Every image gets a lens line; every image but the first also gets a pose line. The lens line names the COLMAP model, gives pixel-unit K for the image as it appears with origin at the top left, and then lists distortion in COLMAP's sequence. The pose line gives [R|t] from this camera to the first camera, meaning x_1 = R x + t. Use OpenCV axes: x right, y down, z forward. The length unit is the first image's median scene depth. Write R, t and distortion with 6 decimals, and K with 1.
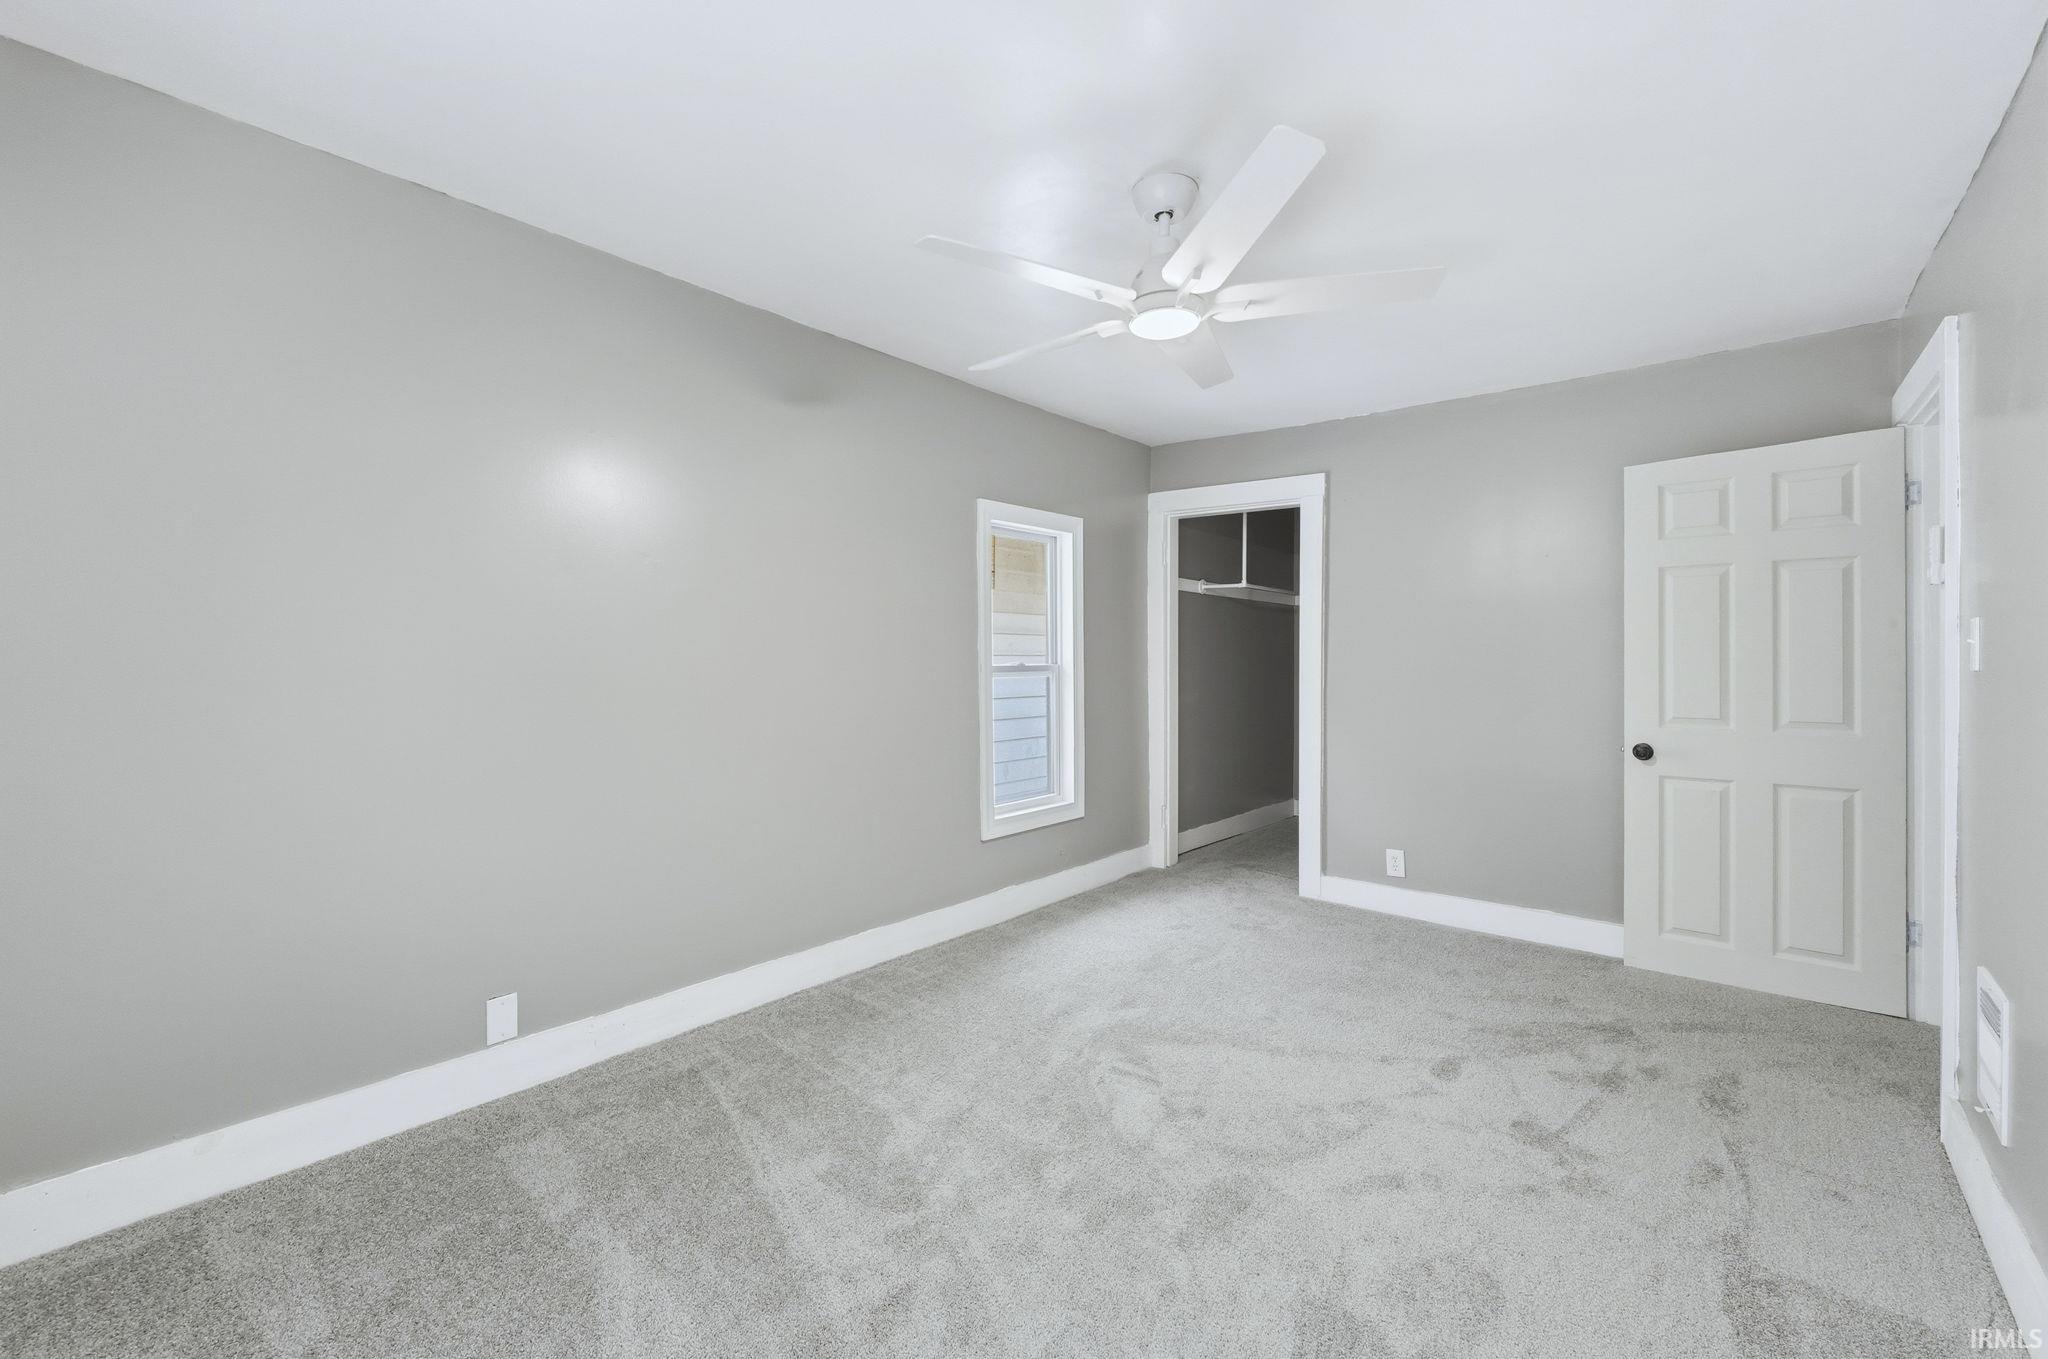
lens RADIAL K [[863.2, 0, 1002.9], [0, 863.2, 652.9], [0, 0, 1]] dist [-0.000936, -0.000645]
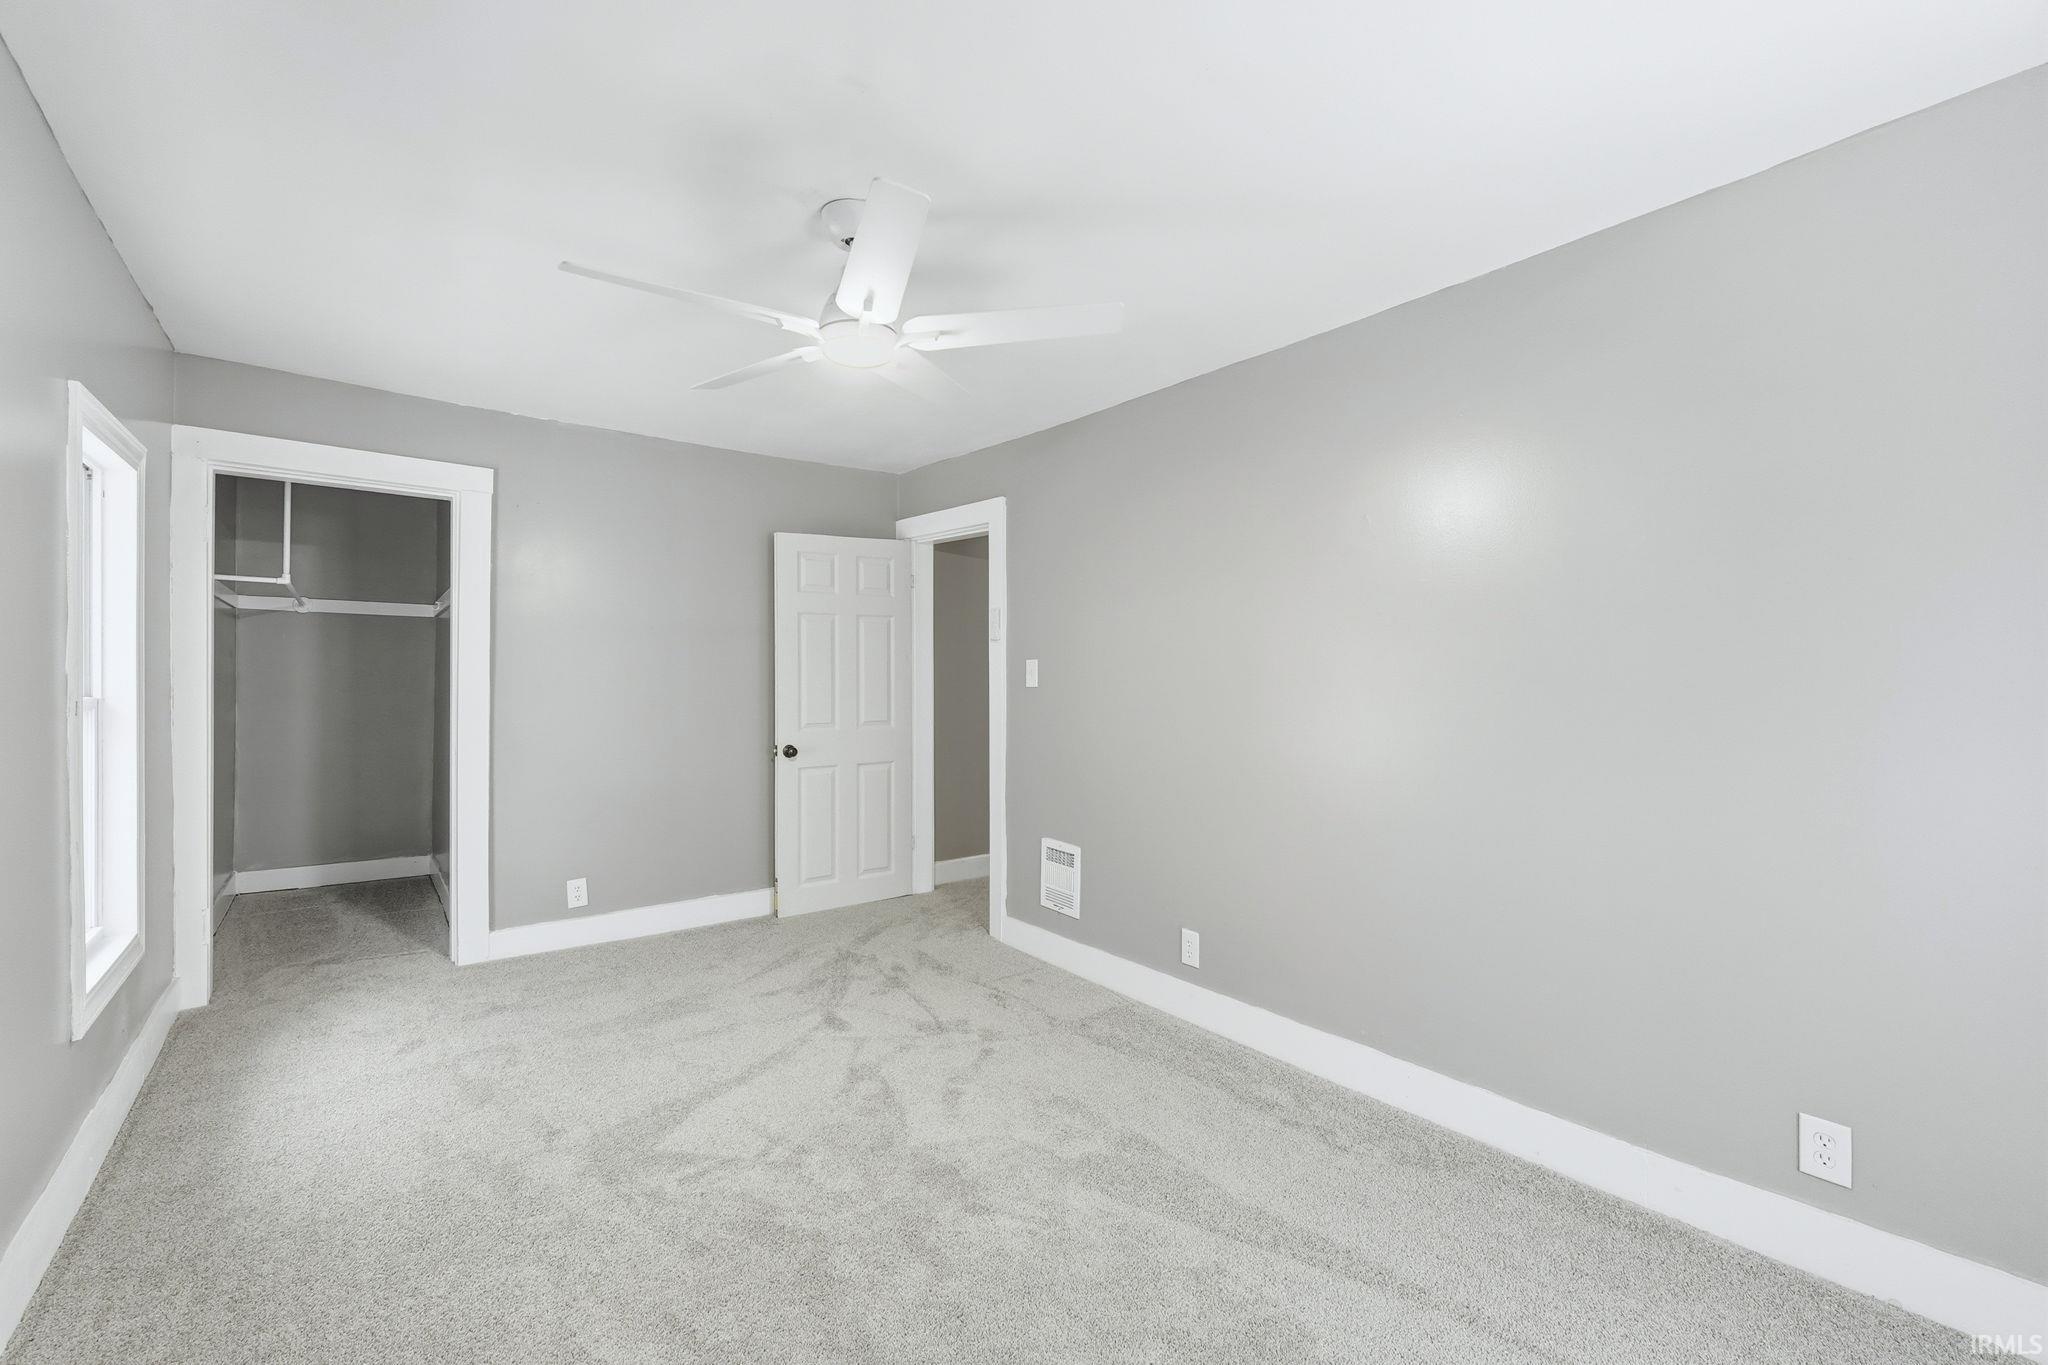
lens RADIAL K [[867.9, 0, 1005.5], [0, 867.9, 673.0], [0, 0, 1]] dist [-0.003073, 0.000345]
pose [[0.208045, -0.001492, 0.978118, -0.545923], [-0.005231, 0.999983, 0.002638, -0.011747], [-0.978105, -0.005666, 0.208033, 0.453993]]
